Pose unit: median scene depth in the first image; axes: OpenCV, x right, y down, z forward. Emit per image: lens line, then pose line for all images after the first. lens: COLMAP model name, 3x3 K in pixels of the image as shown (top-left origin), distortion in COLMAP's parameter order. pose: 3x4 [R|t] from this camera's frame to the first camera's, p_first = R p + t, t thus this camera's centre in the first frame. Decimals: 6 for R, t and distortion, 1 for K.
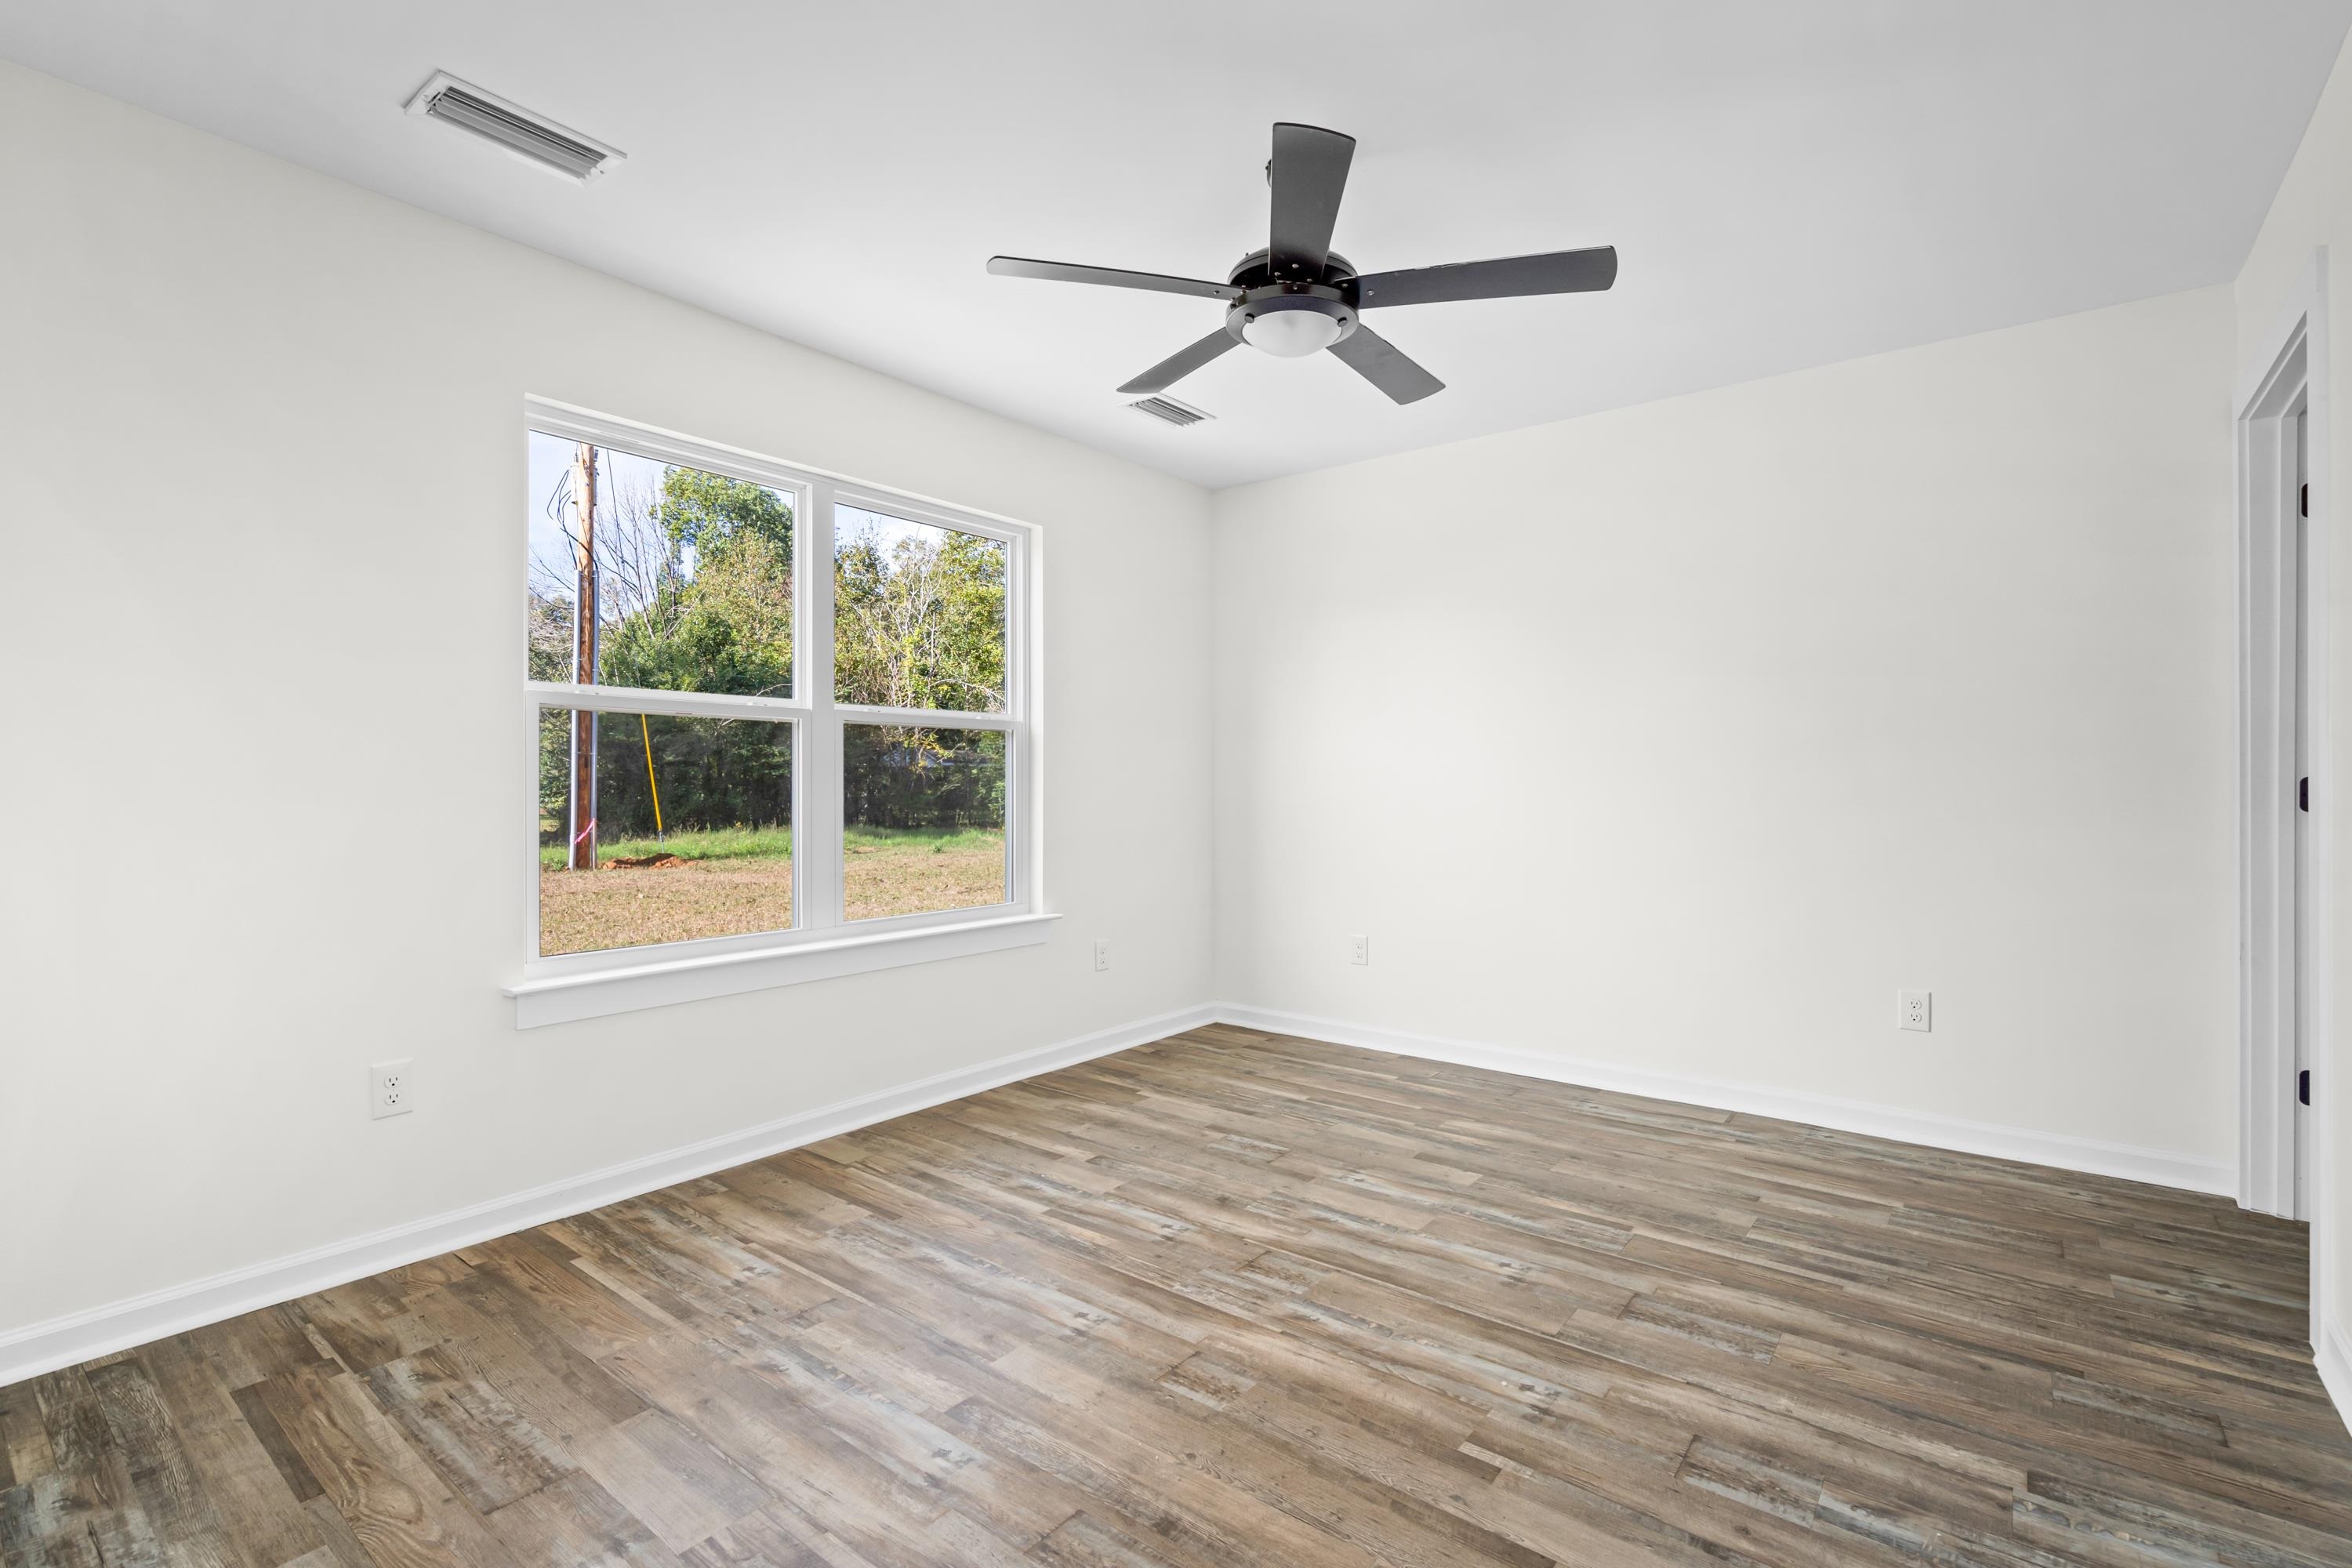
lens RADIAL K [[1067.7, 0, 1176.0], [0, 1067.7, 784.0], [0, 0, 1]] dist [-0.001637, 0.000122]
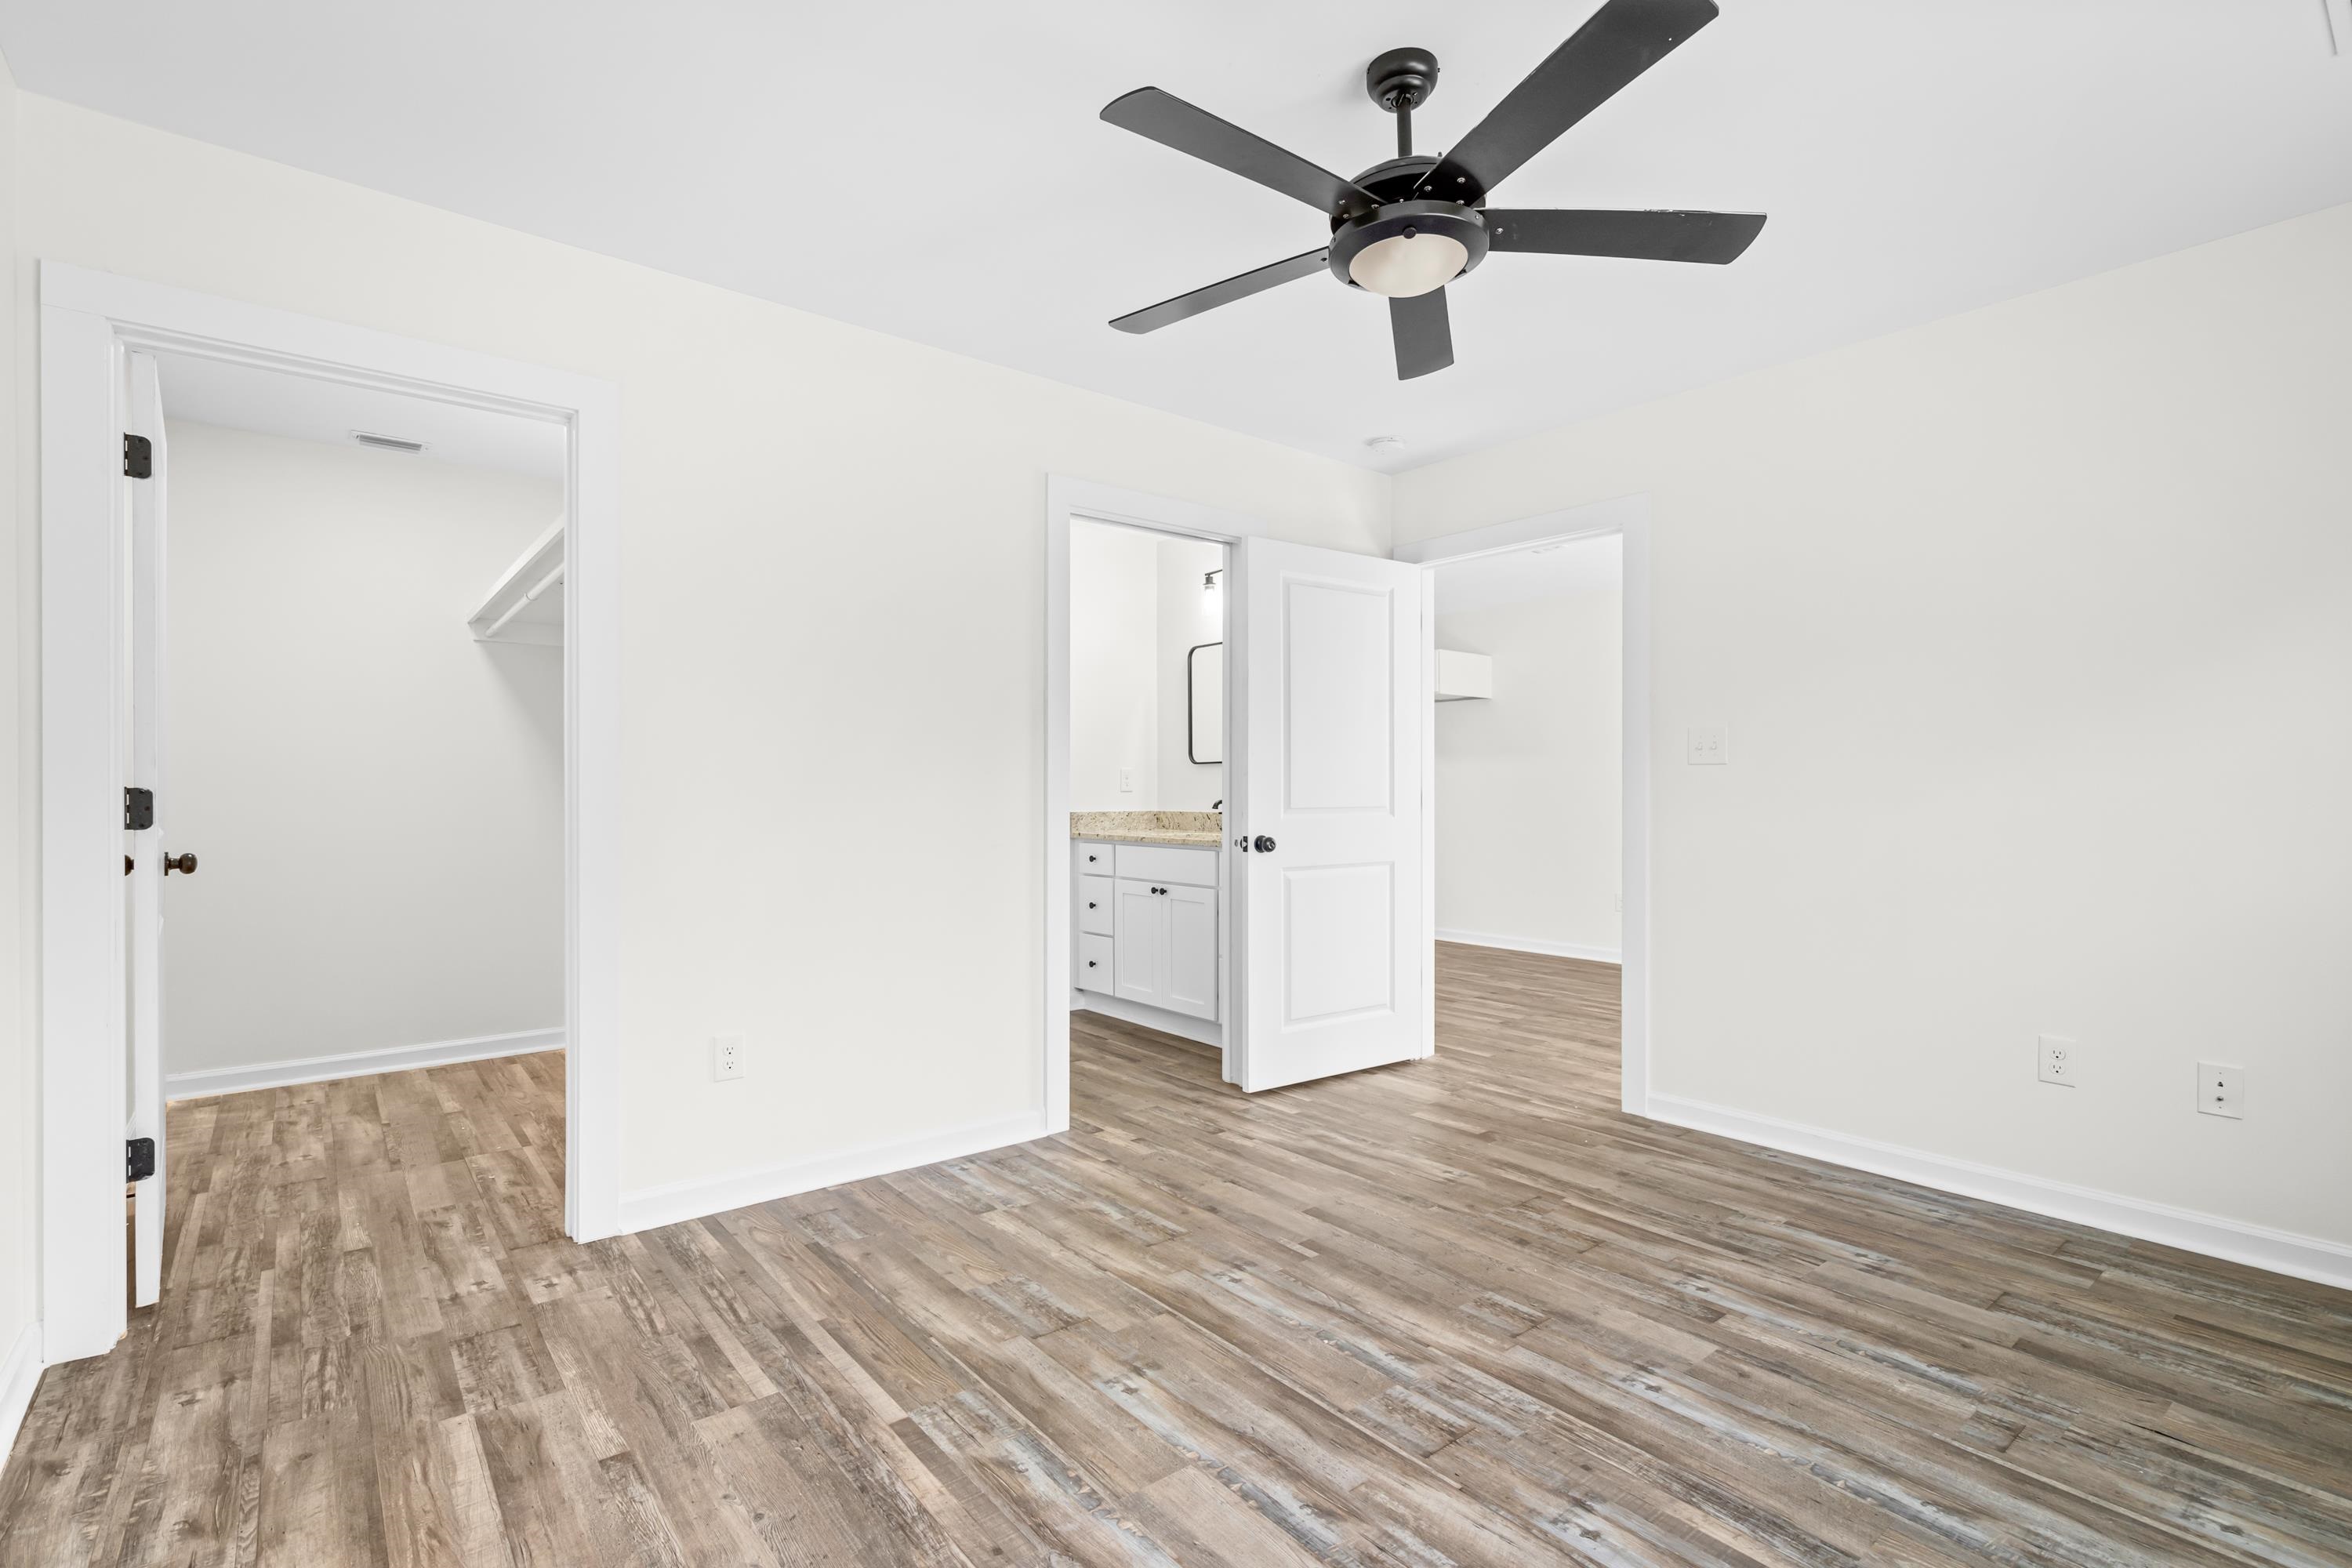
lens RADIAL K [[1067.7, 0, 1176.0], [0, 1067.7, 784.0], [0, 0, 1]] dist [-0.001637, 0.000122]
pose [[-0.973836, 0.001141, 0.227251, 0.098547], [-0.000104, 0.999985, -0.005465, -0.007342], [-0.227254, -0.005345, -0.973821, 1.971146]]
